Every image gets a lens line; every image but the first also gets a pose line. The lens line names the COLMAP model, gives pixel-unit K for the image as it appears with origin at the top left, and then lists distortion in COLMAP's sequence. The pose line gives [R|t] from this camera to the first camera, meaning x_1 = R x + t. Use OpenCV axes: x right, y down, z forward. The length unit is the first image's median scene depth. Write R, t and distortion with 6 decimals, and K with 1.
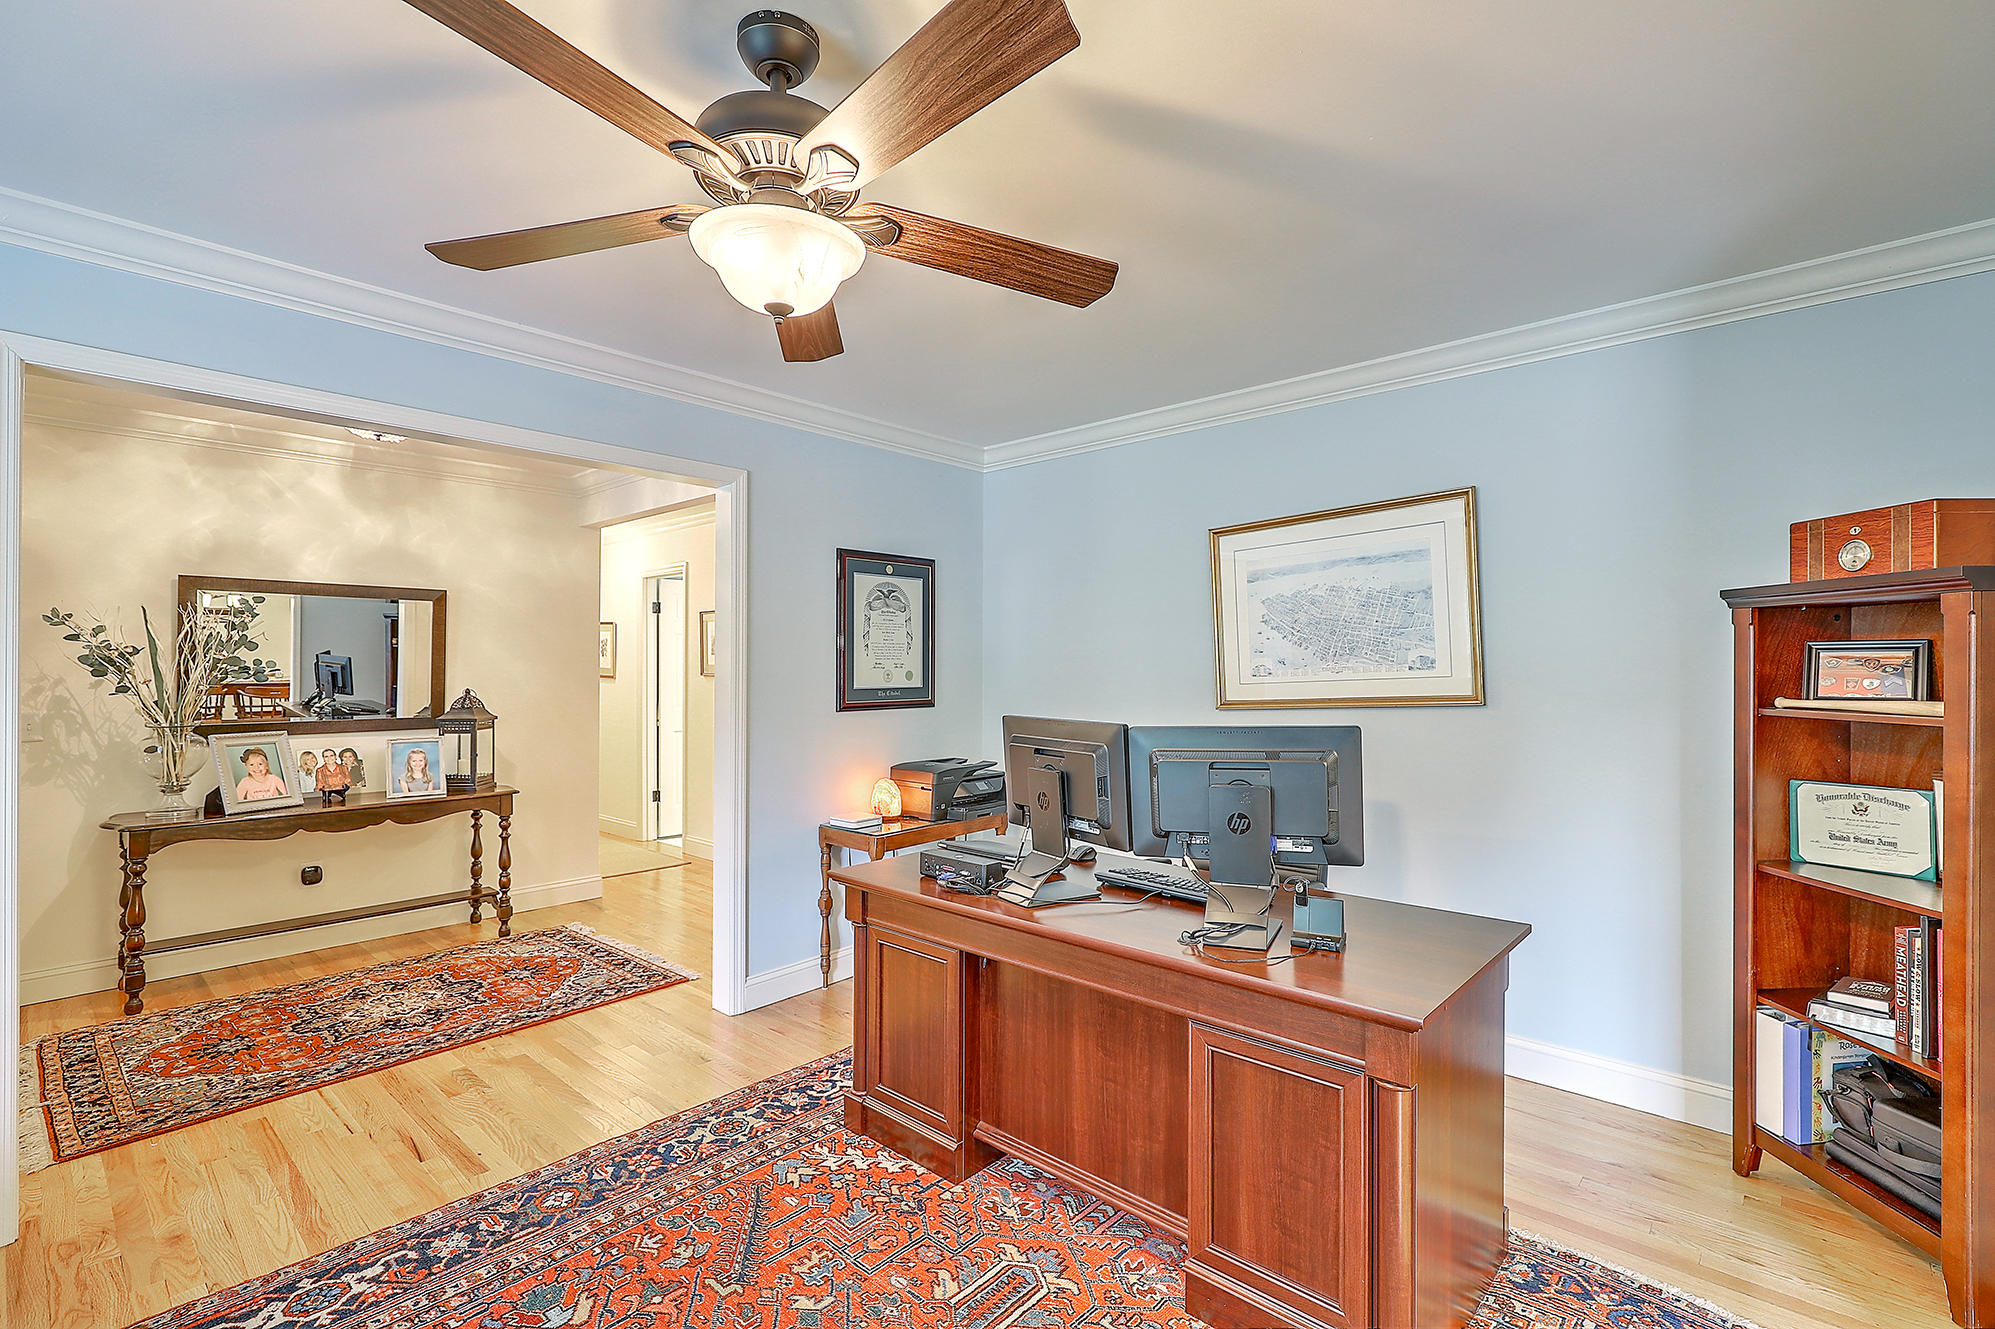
lens RADIAL K [[898.1, 0, 992.5], [0, 898.1, 675.2], [0, 0, 1]] dist [-0.002487, 0.000813]
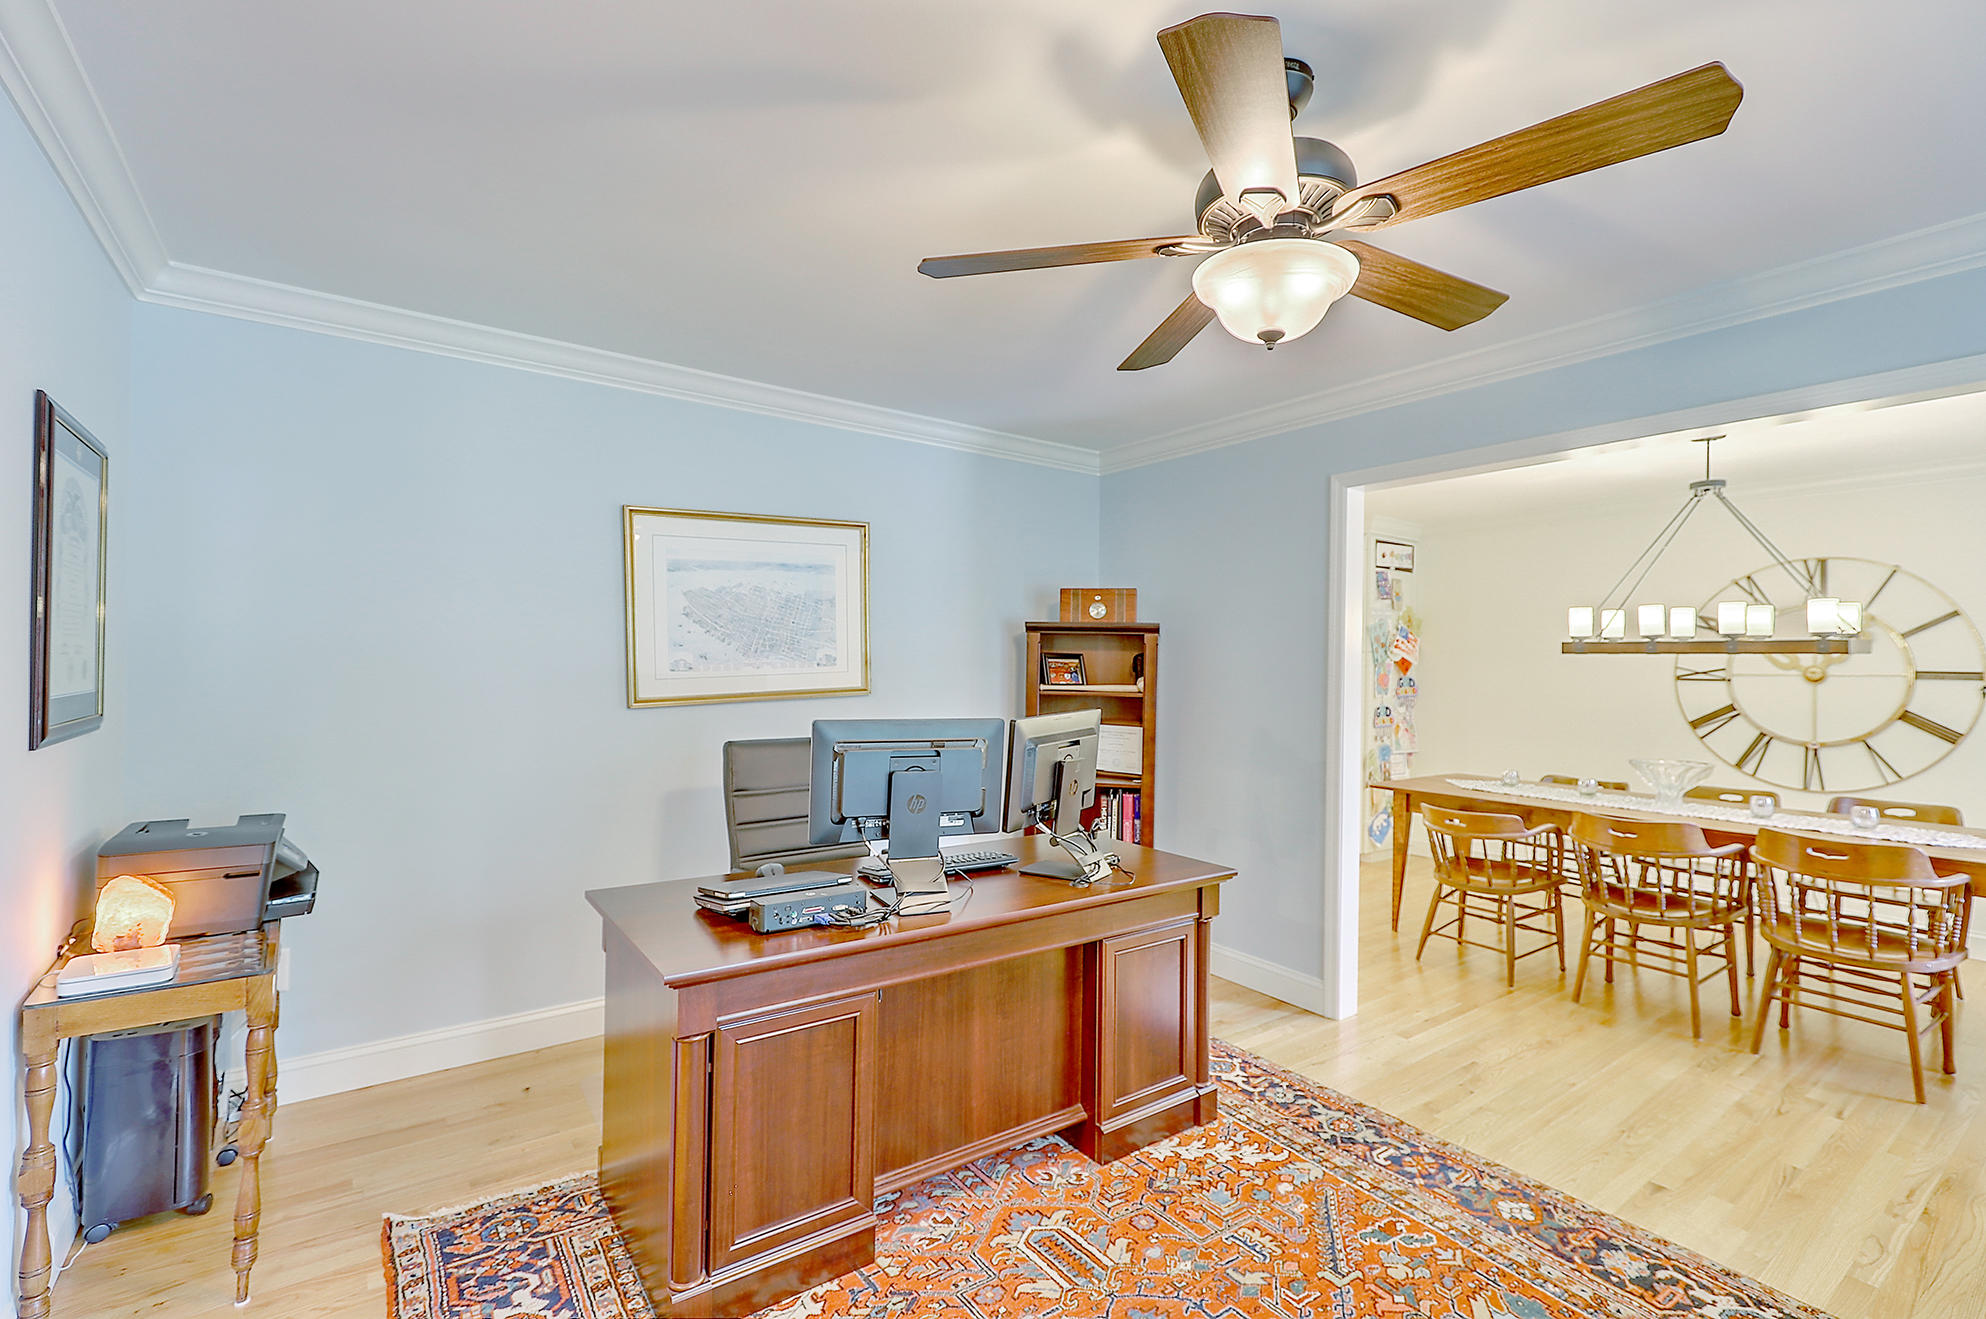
lens RADIAL K [[894.1, 0, 1015.1], [0, 894.1, 683.5], [0, 0, 1]] dist [-0.002487, 0.000813]
pose [[0.193558, -0.013255, 0.980999, -0.657994], [-0.006467, 0.999870, 0.014786, -0.002635], [-0.981067, -0.009206, 0.193447, 0.544748]]
